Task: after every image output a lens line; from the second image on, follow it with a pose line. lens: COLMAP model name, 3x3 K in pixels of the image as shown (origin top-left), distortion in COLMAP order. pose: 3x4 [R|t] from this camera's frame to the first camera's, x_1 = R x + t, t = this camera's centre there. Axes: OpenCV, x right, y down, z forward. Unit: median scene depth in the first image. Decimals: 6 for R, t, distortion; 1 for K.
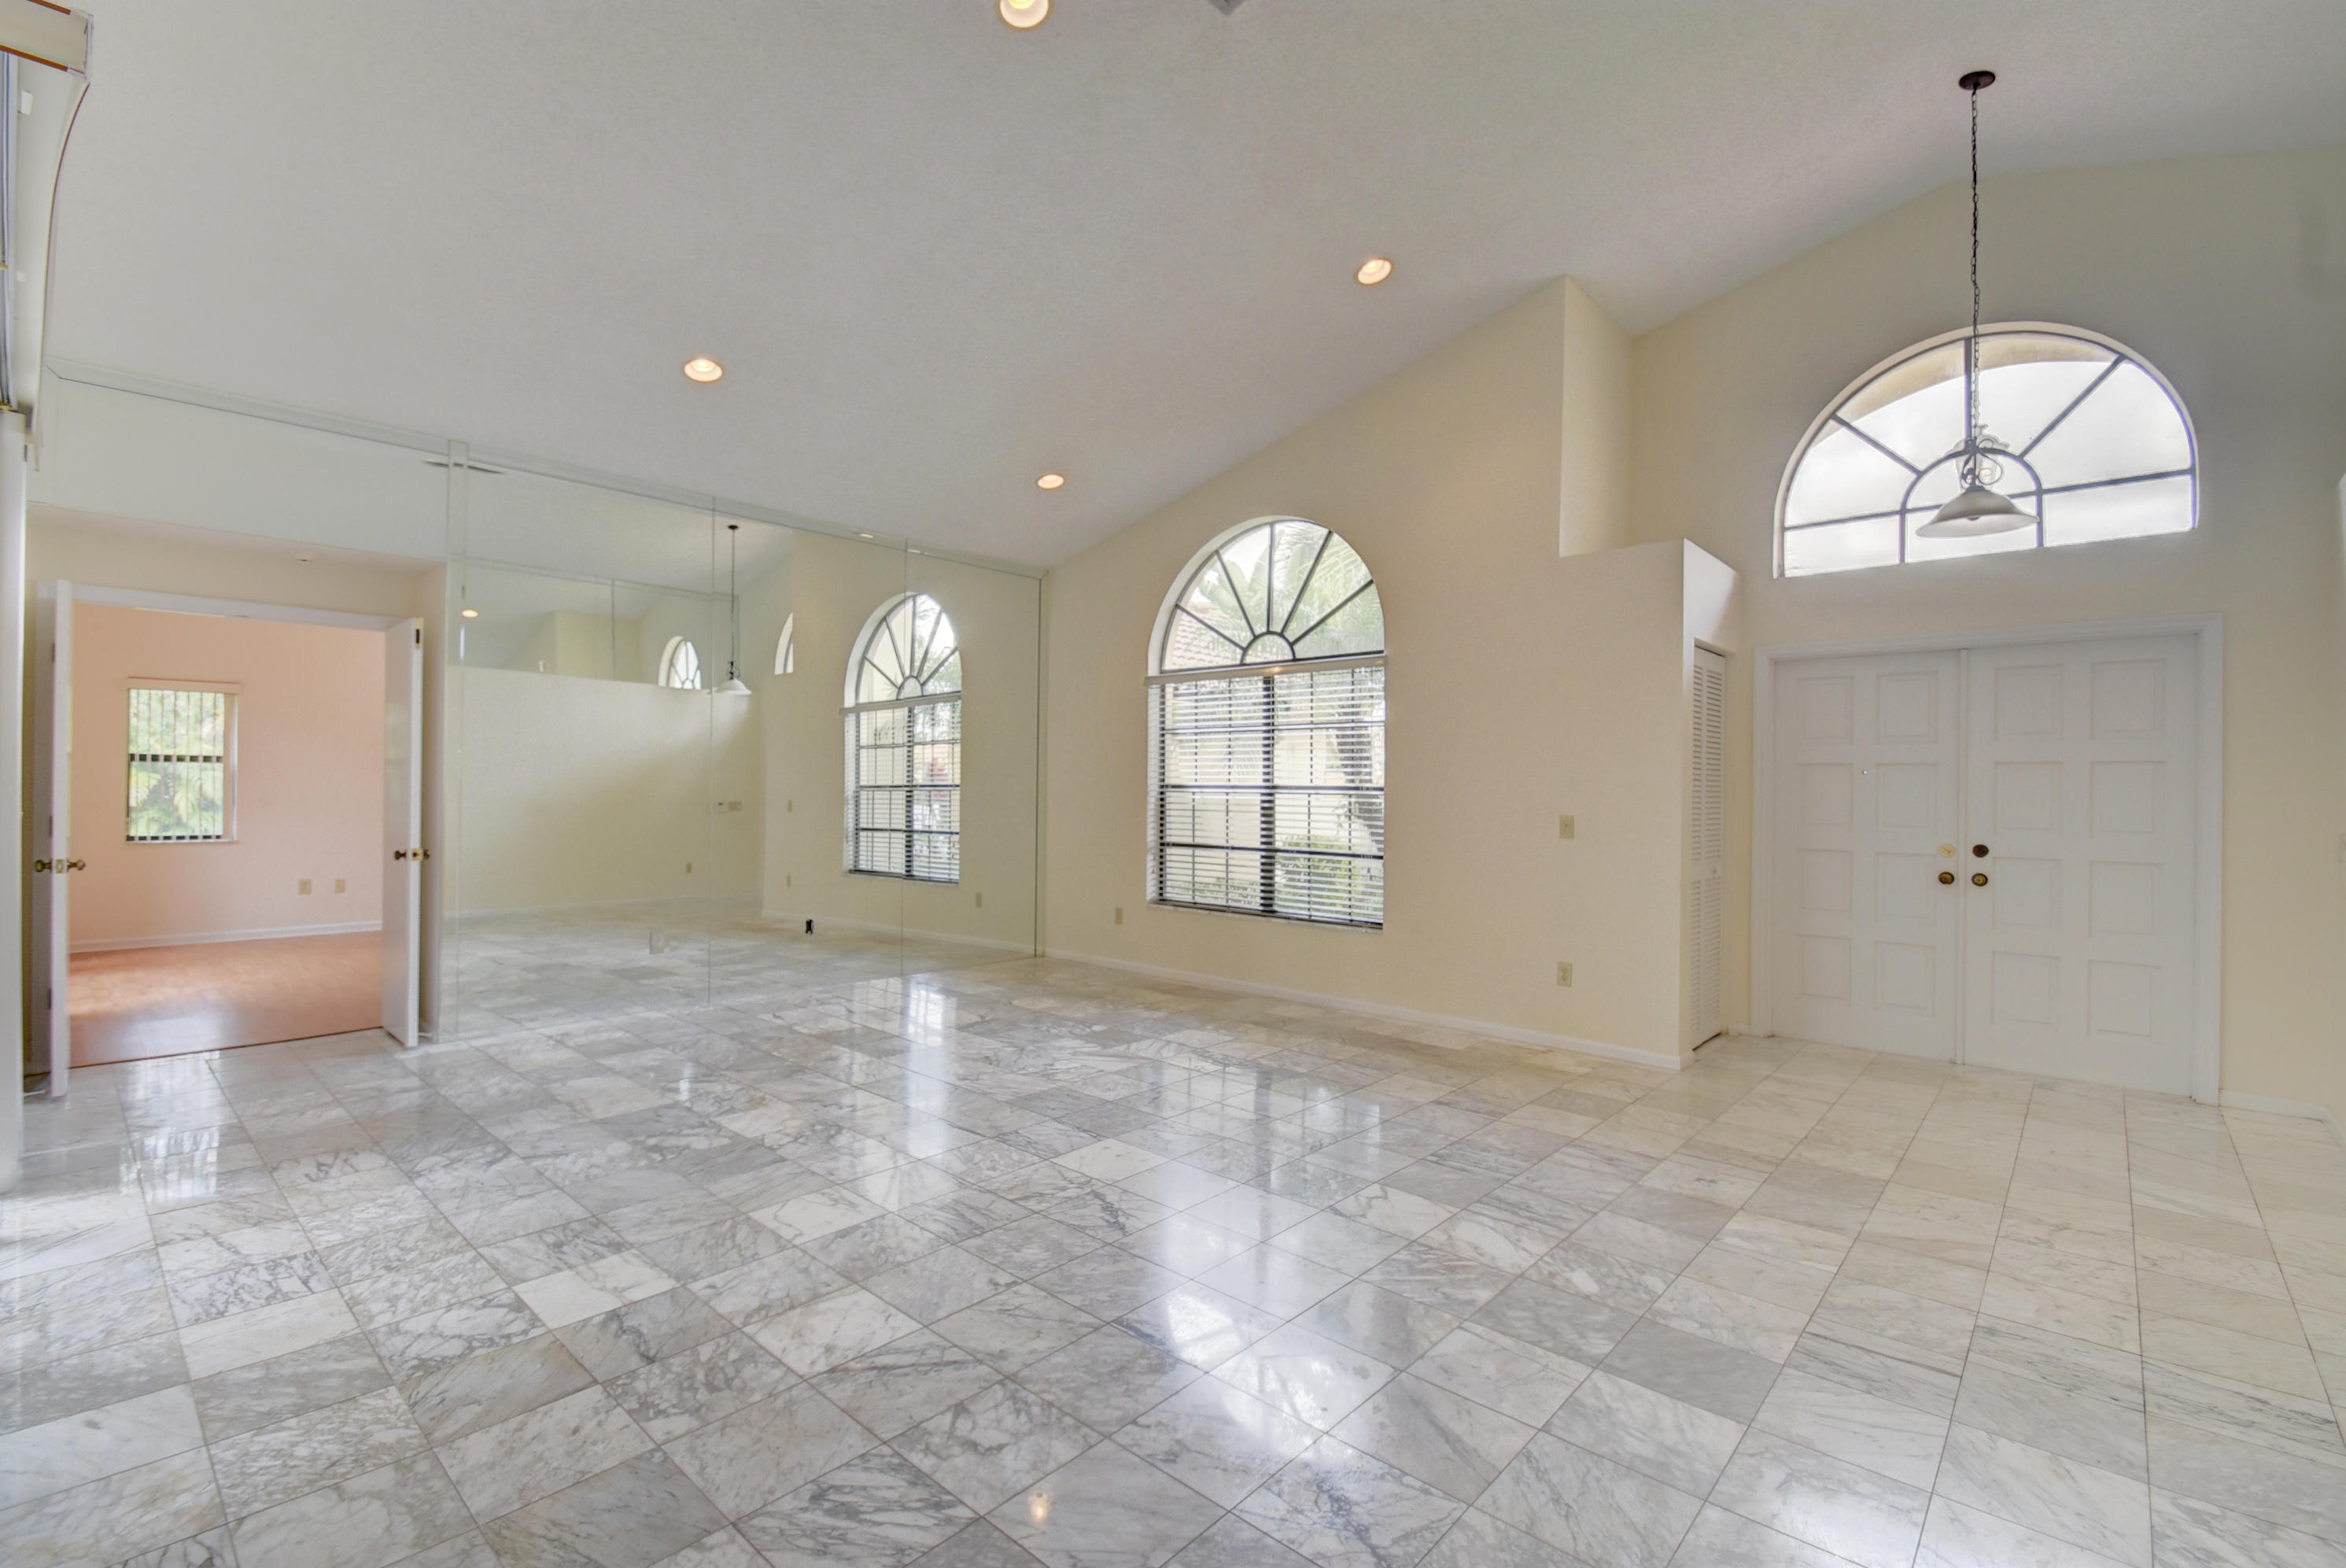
lens RADIAL K [[1025.2, 0, 1127.2], [0, 1025.2, 787.5], [0, 0, 1]] dist [-0.000947, -0.000581]
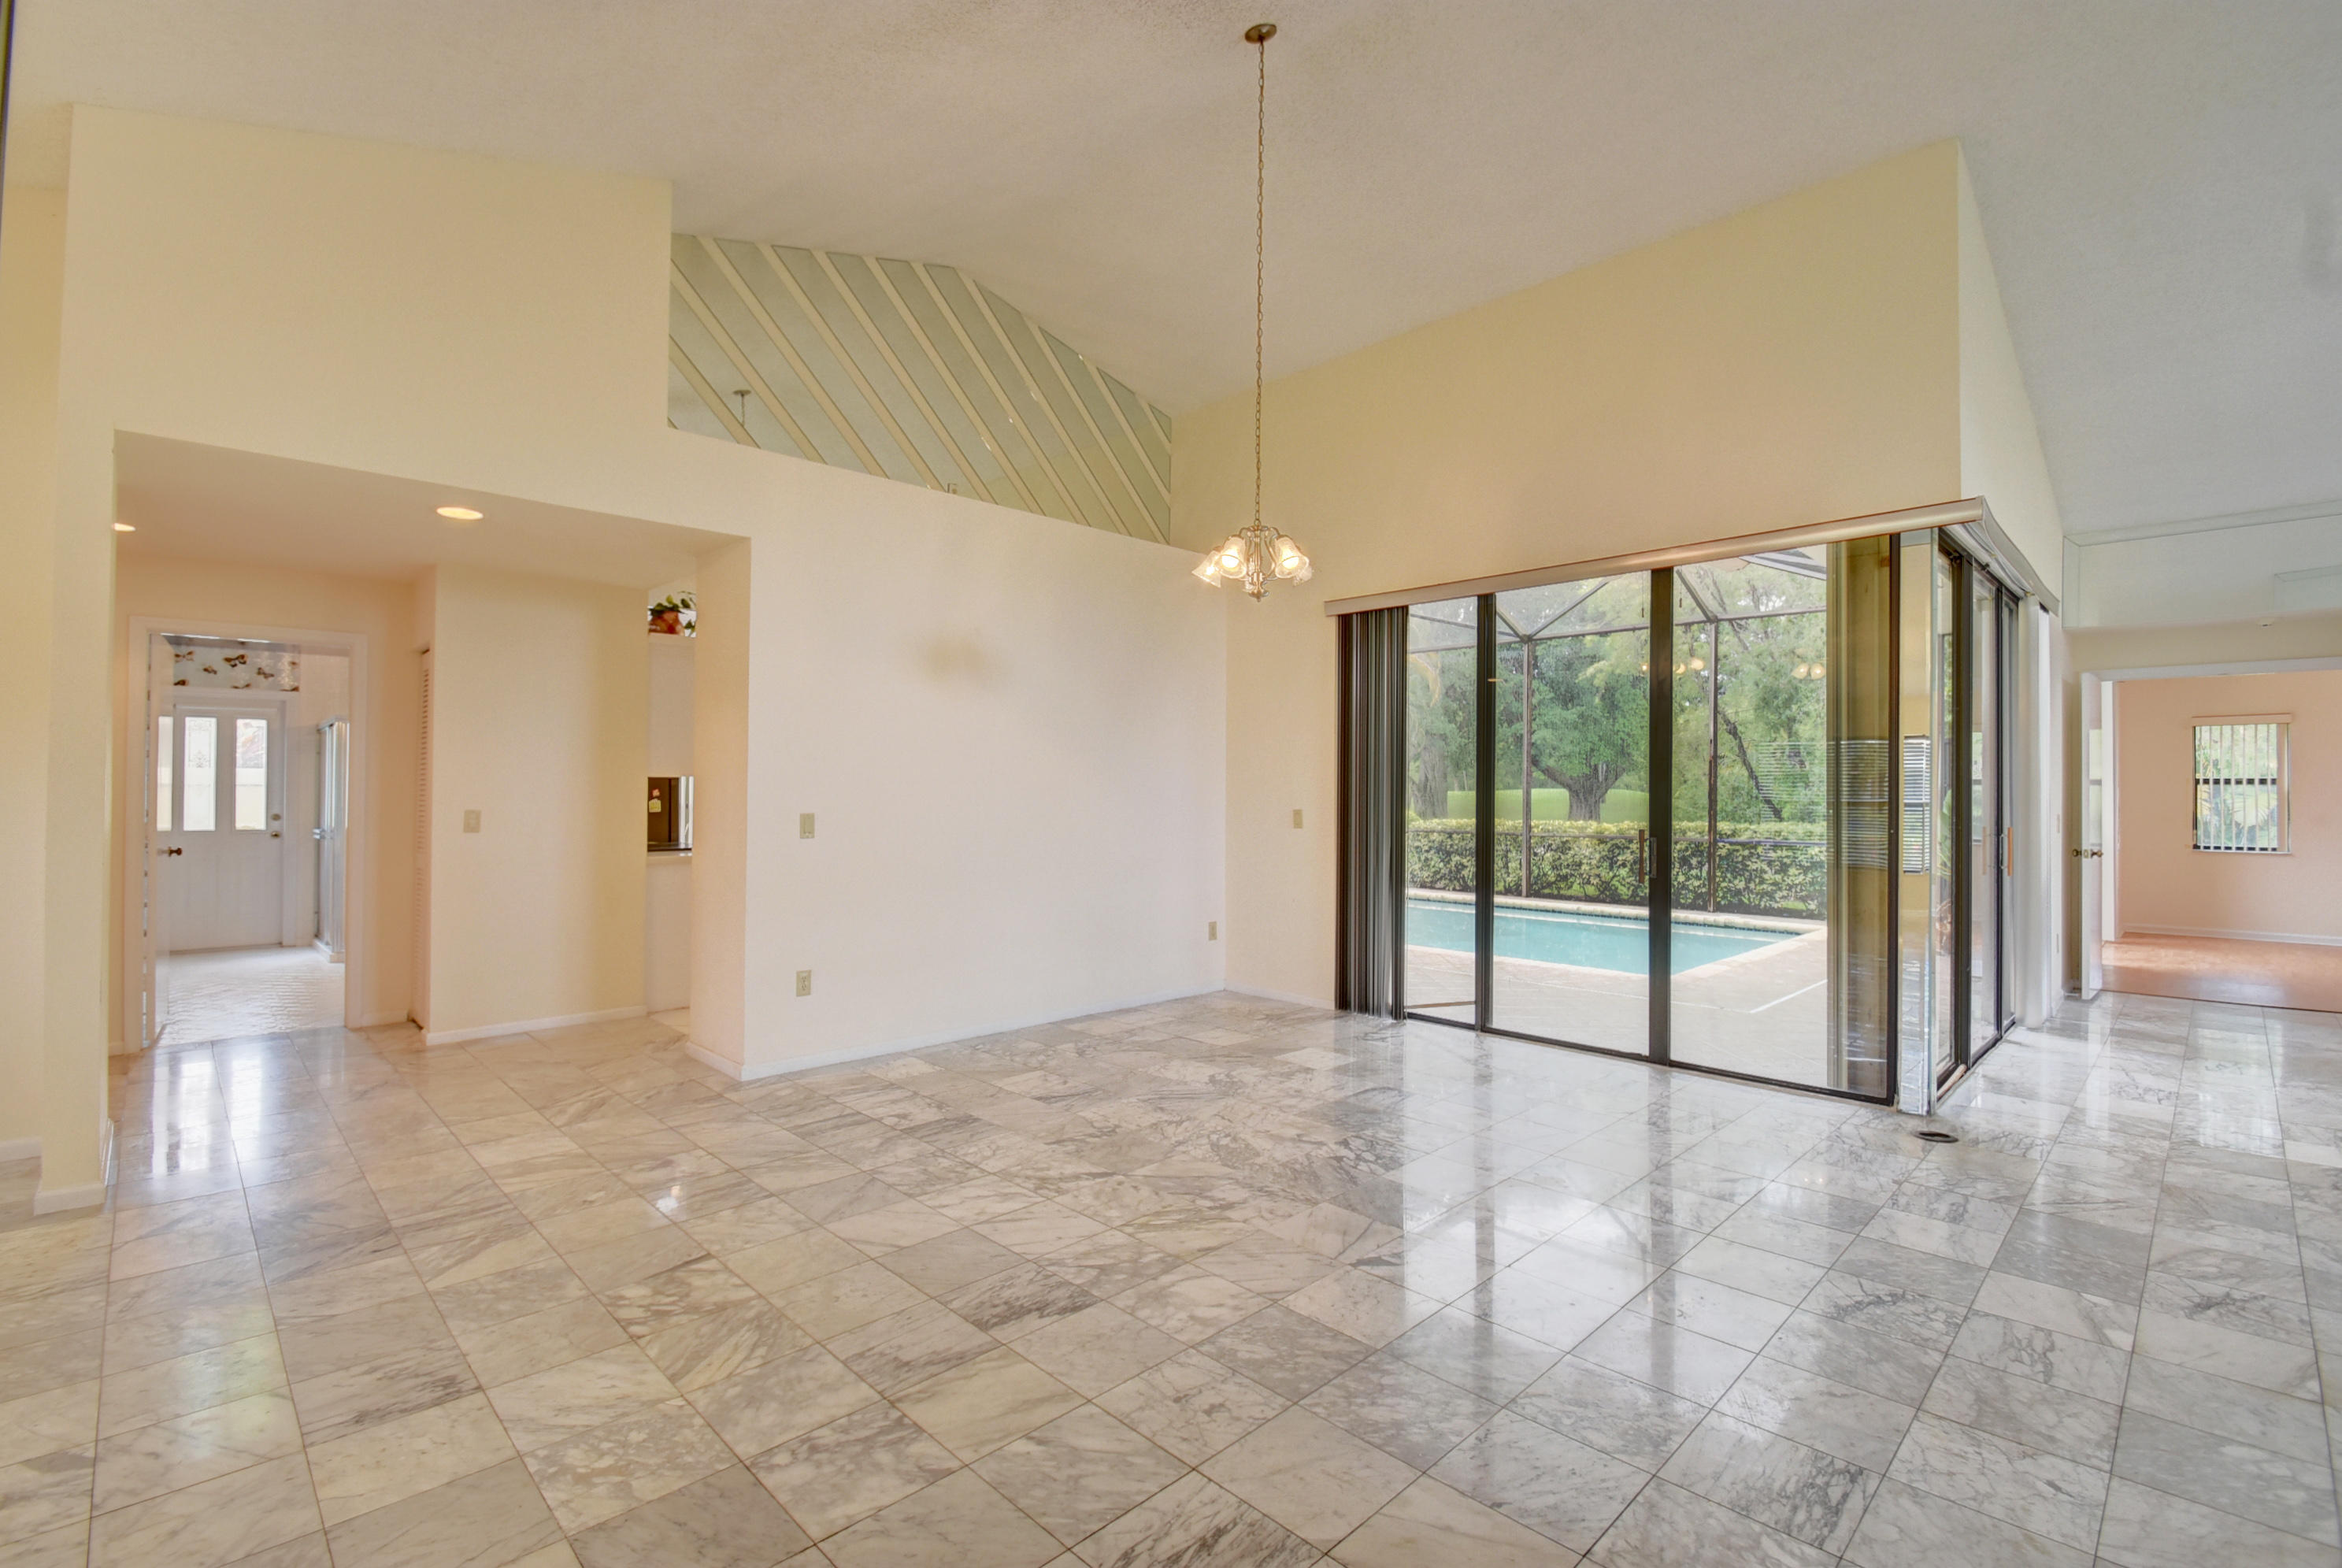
lens RADIAL K [[1045.0, 0, 1161.1], [0, 1045.0, 783.6], [0, 0, 1]] dist [0.008512, -0.014932]
pose [[-0.038916, -0.022035, -0.999000, 0.373566], [-0.005090, 0.999748, -0.021853, 0.007417], [0.999230, 0.004235, -0.039018, -0.215815]]
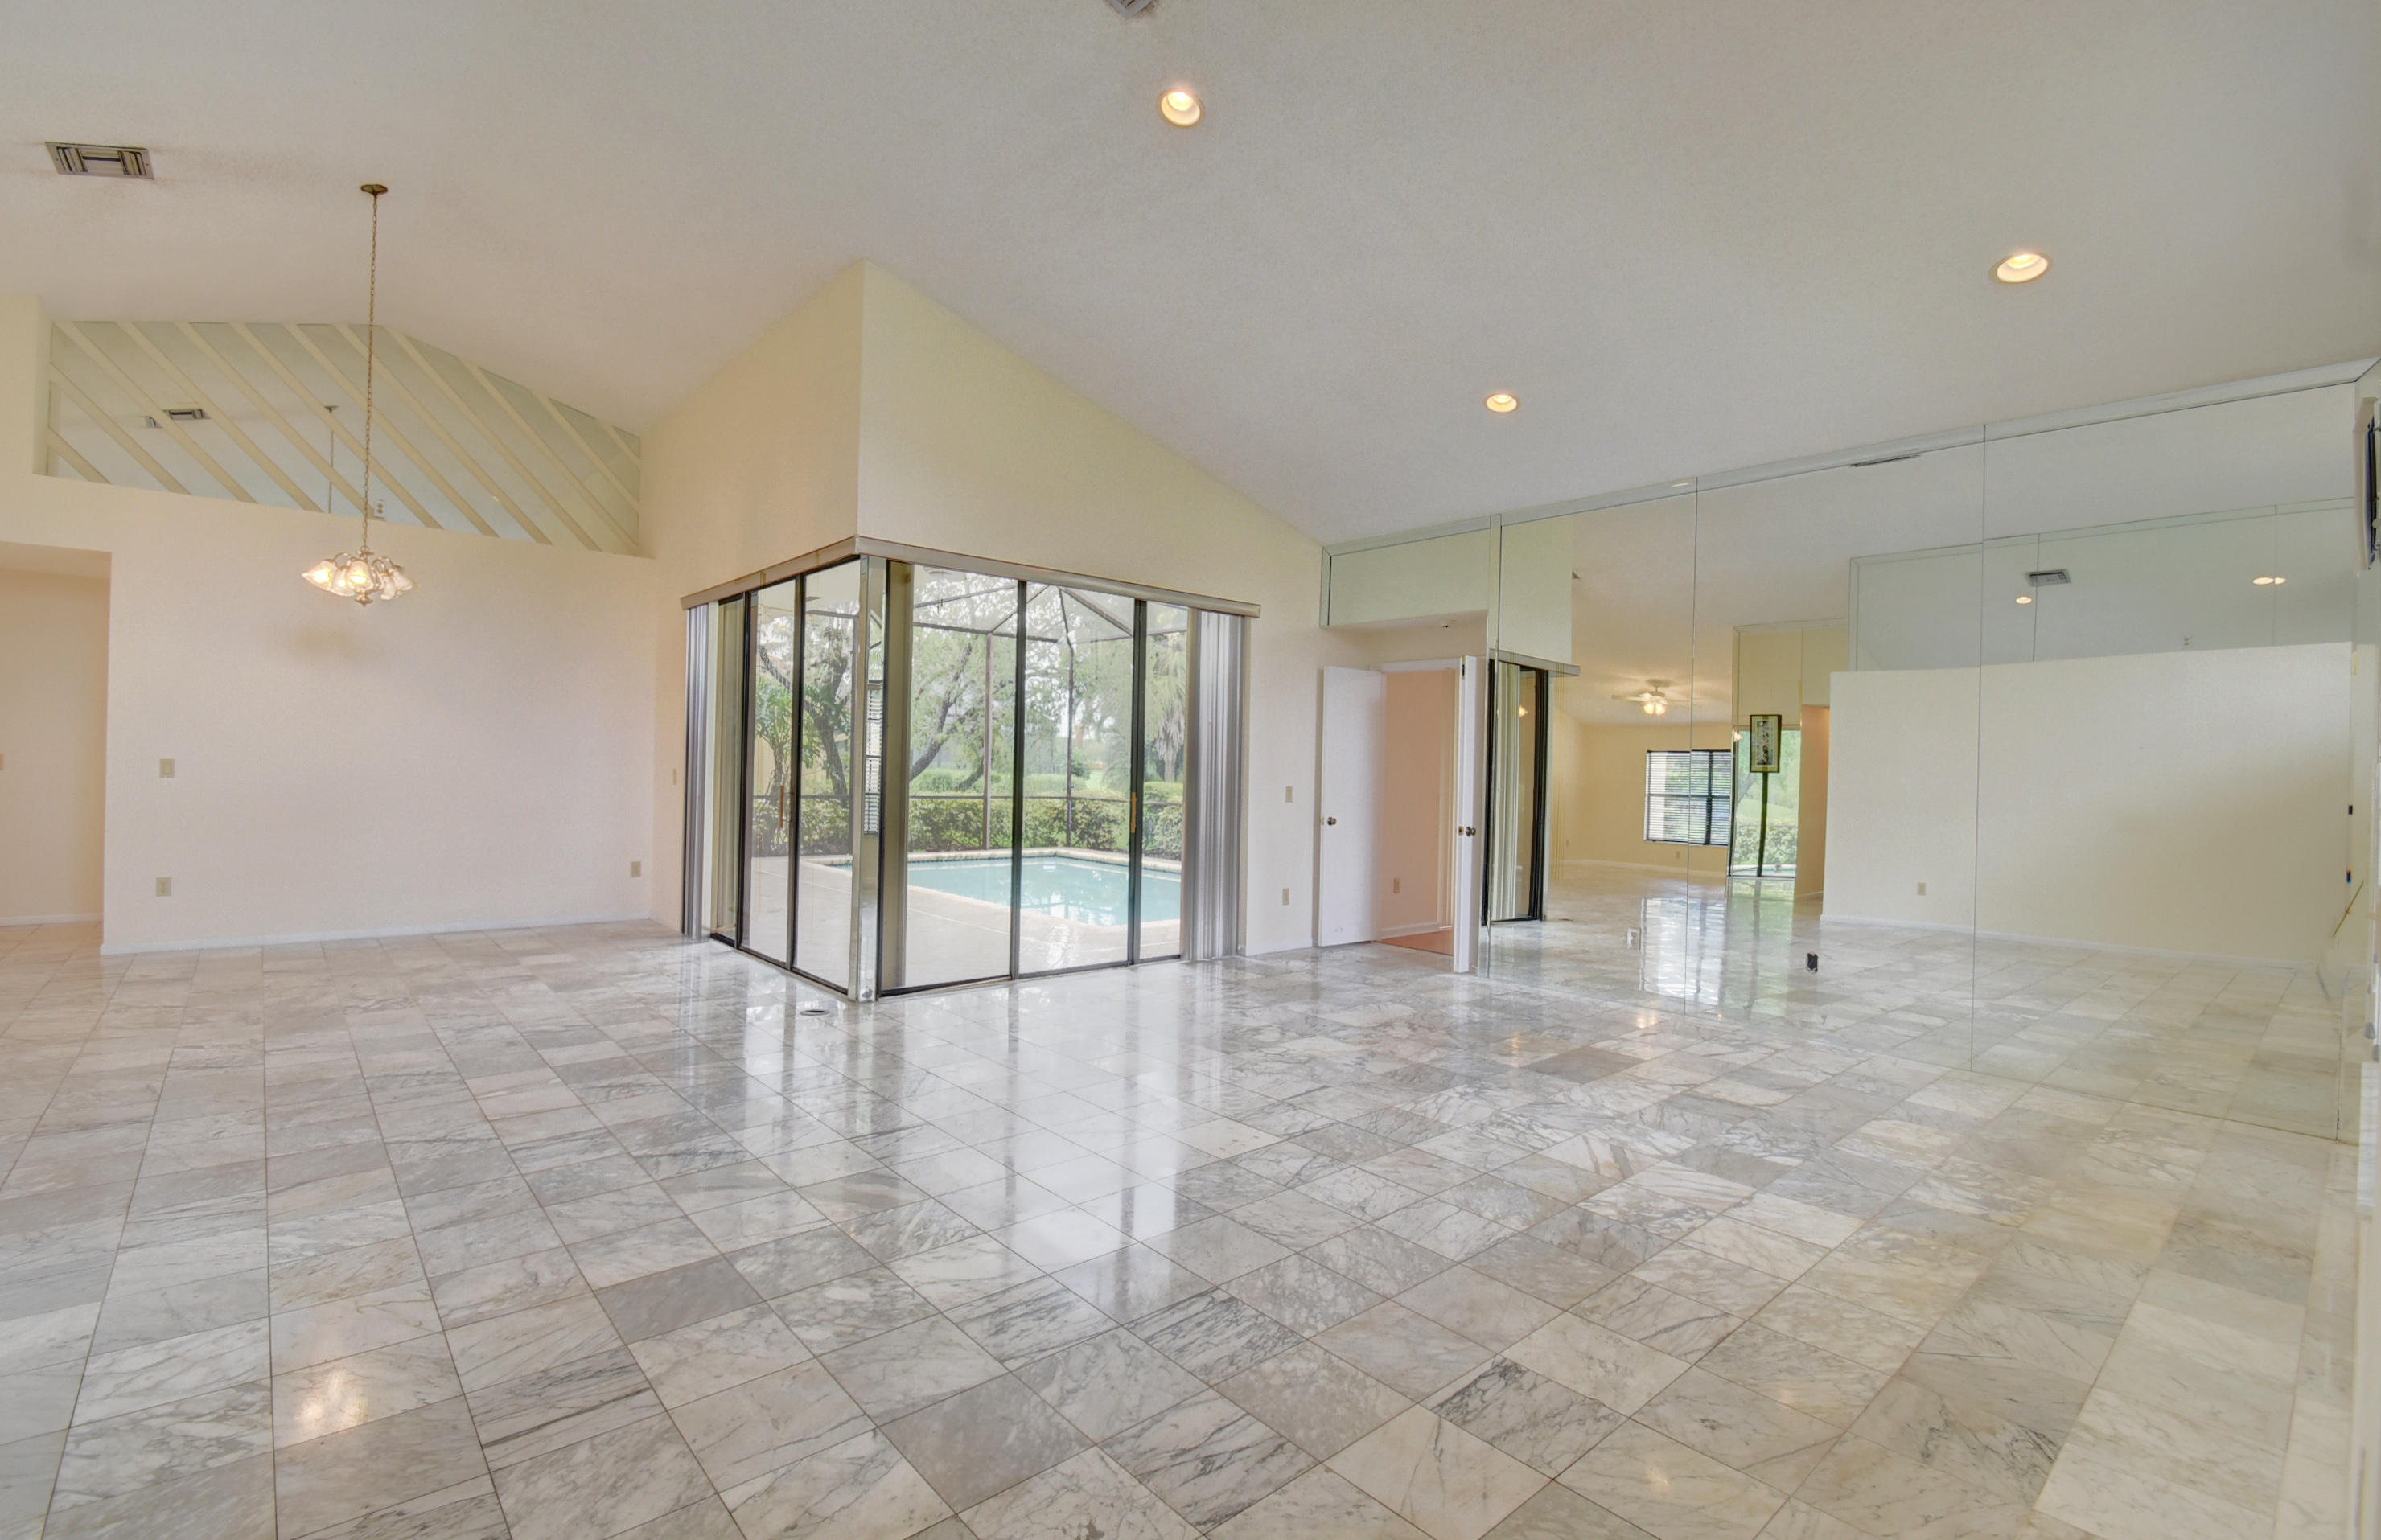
lens RADIAL K [[1109.8, 0, 1190.5], [0, 1109.8, 770.0], [0, 0, 1]] dist [0.002515, 0.000413]
pose [[-0.108916, -0.014237, -0.993949, 0.573350], [-0.028397, 0.999534, -0.011205, 0.008233], [0.993645, 0.027005, -0.109269, 0.573113]]
